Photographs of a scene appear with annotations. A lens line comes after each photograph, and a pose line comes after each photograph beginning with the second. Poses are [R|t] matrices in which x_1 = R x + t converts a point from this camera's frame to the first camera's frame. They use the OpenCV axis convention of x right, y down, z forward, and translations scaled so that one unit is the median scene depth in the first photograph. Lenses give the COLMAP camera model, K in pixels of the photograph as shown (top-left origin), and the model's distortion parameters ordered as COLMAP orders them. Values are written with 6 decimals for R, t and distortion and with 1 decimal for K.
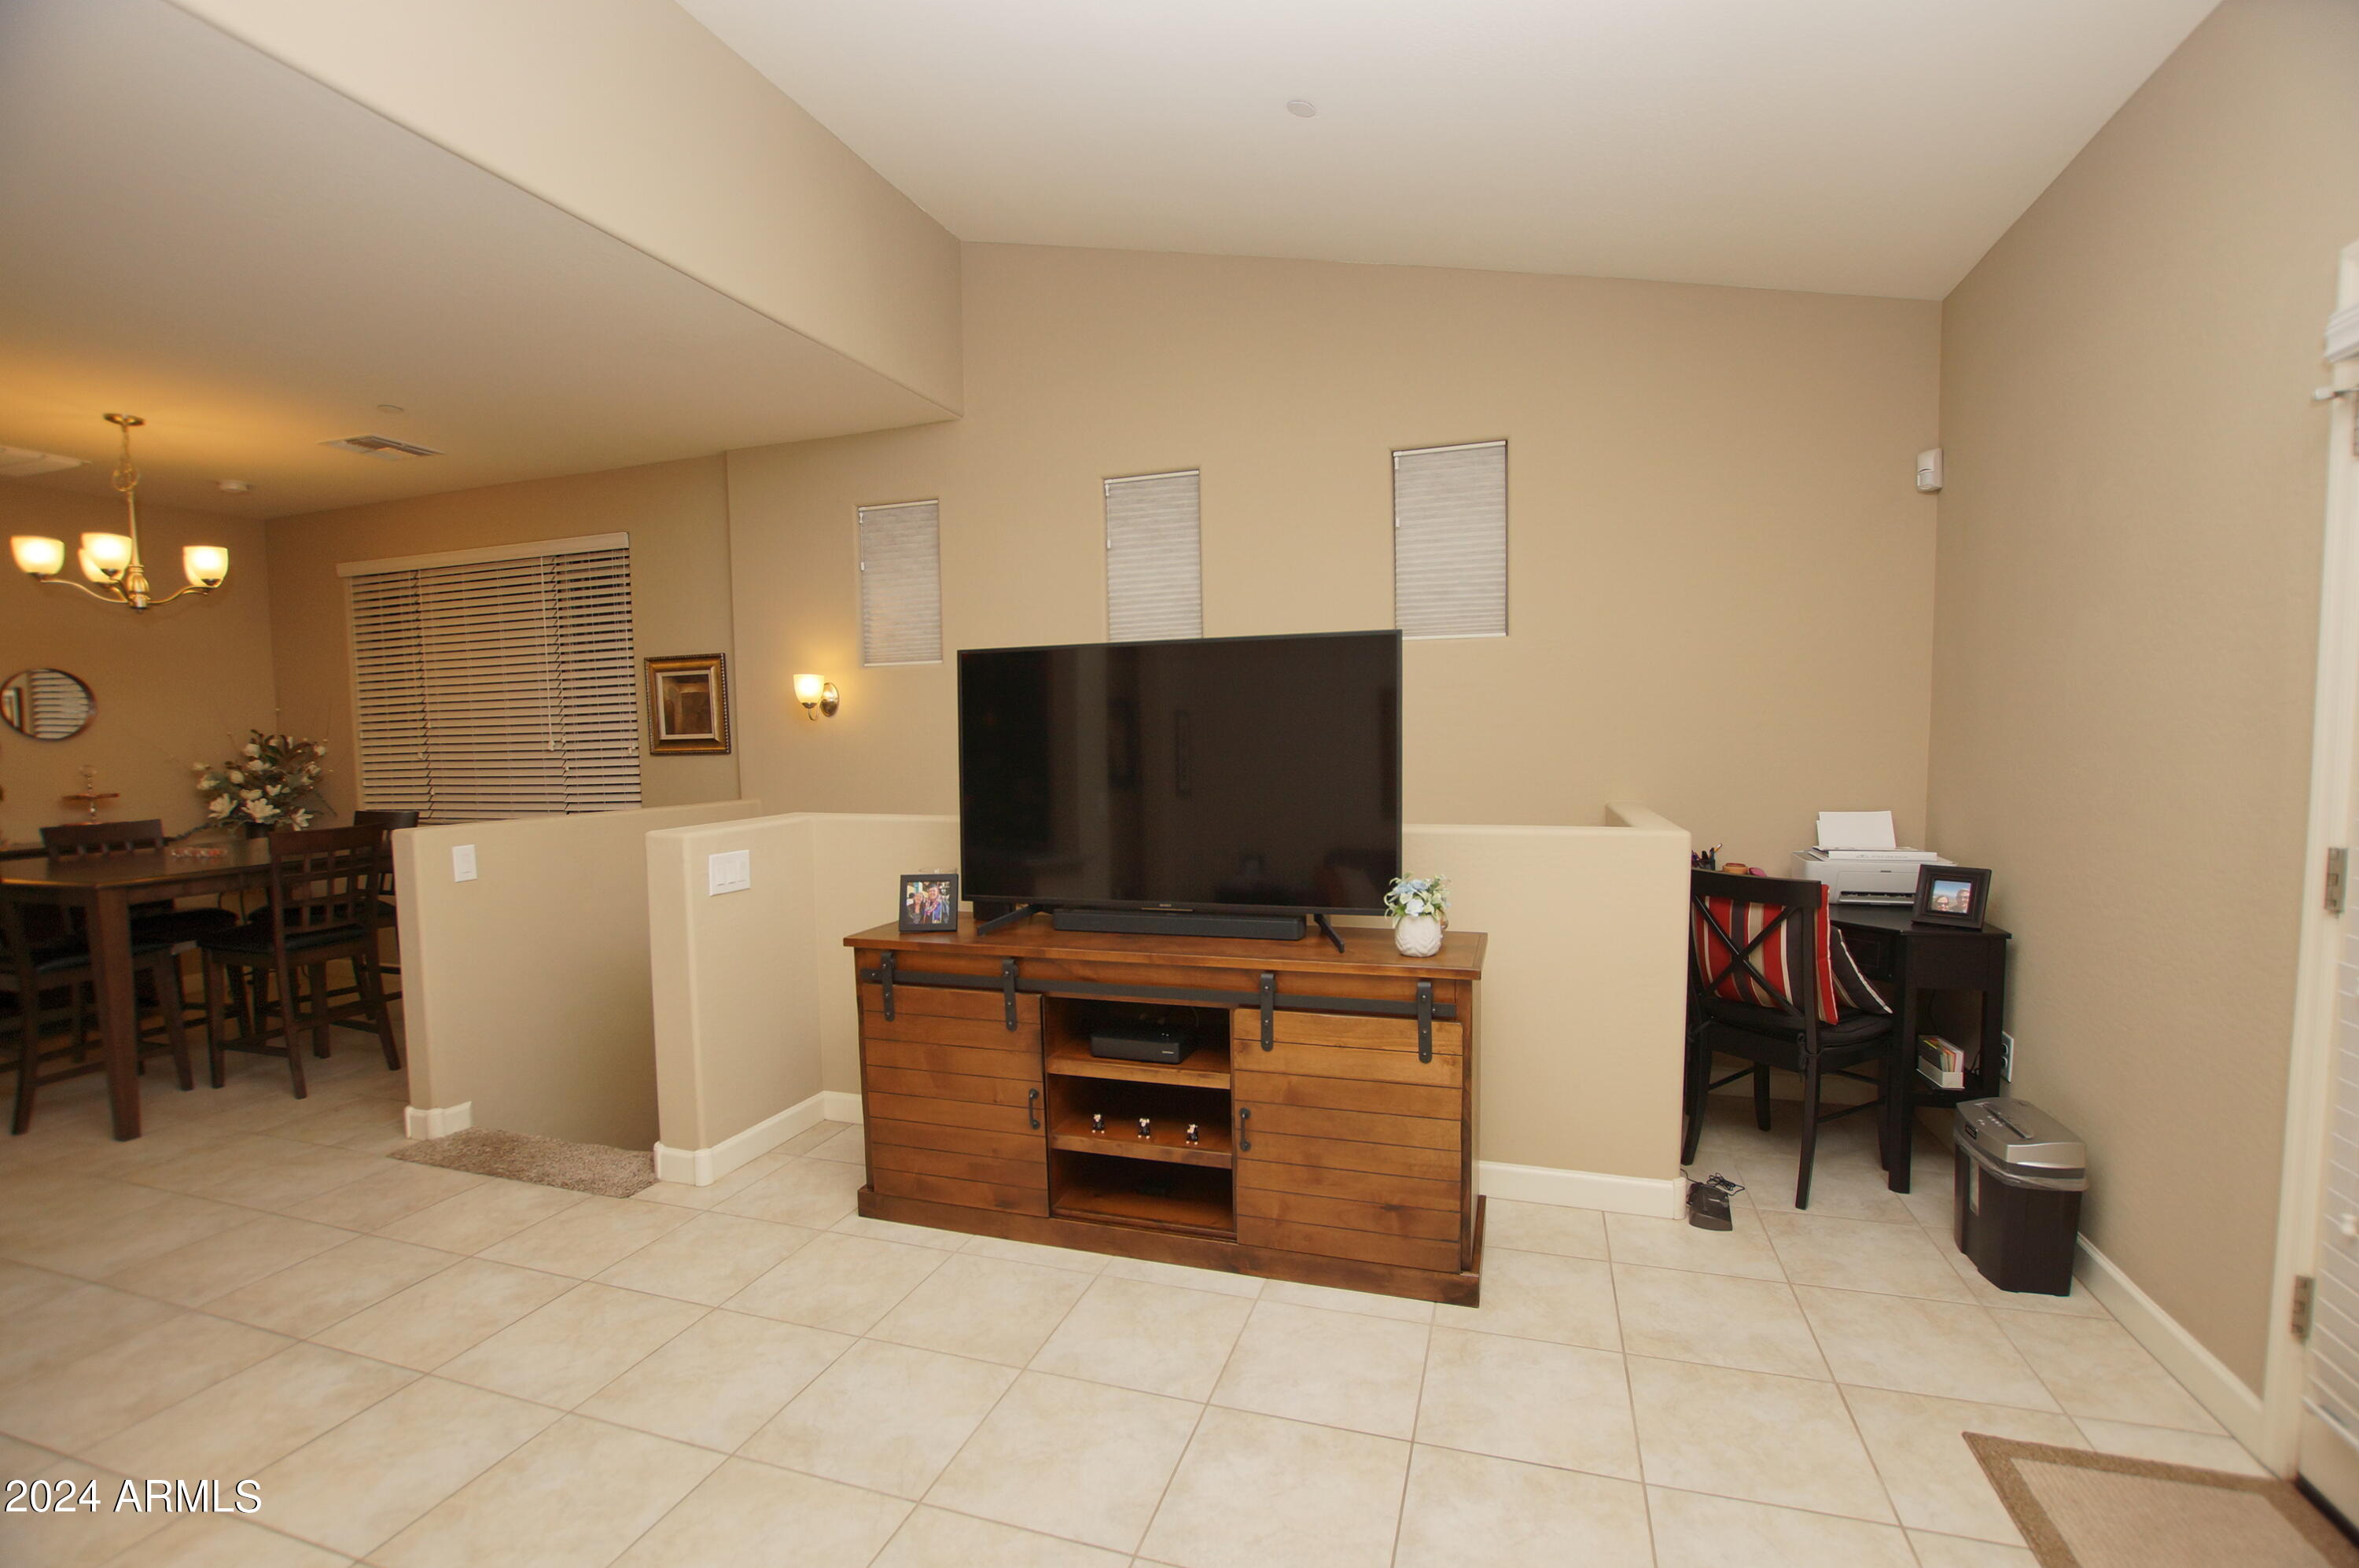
lens RADIAL K [[1038.3, 0, 1180.1], [0, 1038.3, 791.9], [0, 0, 1]] dist [-0.030196, 0.004533]
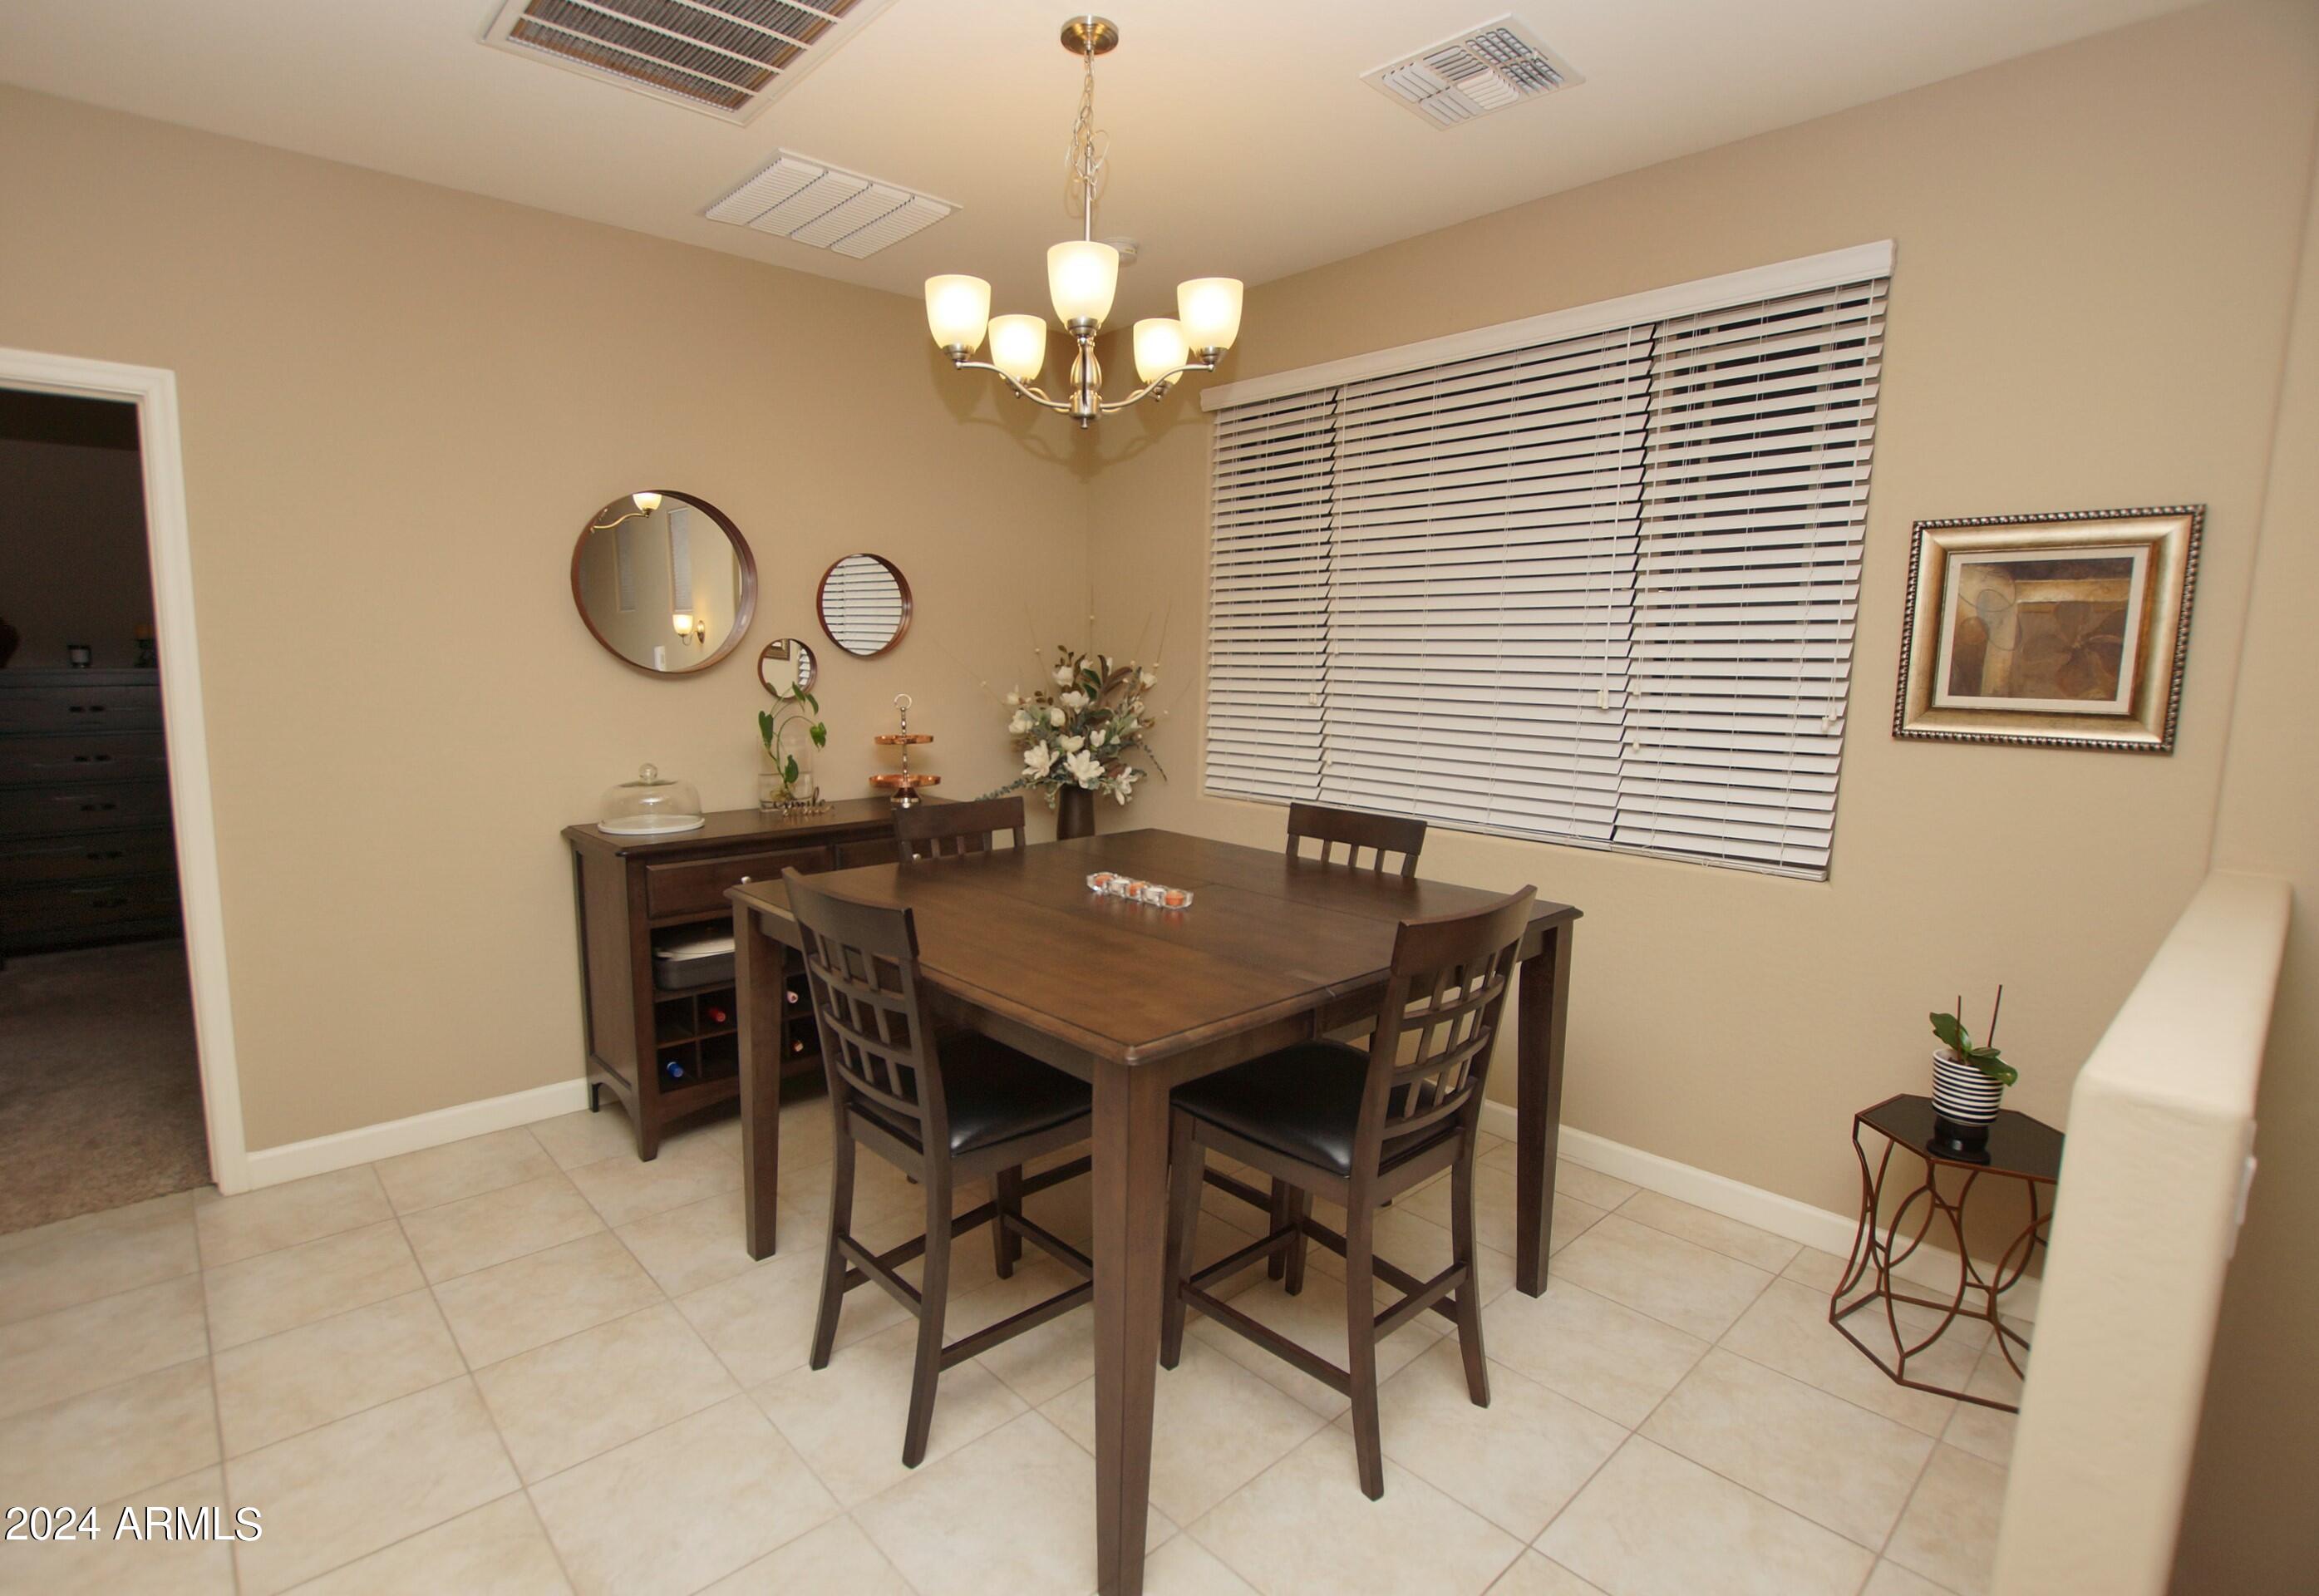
lens RADIAL K [[1127.3, 0, 1152.3], [0, 1127.3, 799.0], [0, 0, 1]] dist [0.004788, 0.000235]
pose [[0.884515, 0.091772, -0.457396, -0.522757], [-0.055101, 0.994149, 0.092910, -0.033436], [0.463246, -0.056977, 0.884396, 0.360521]]
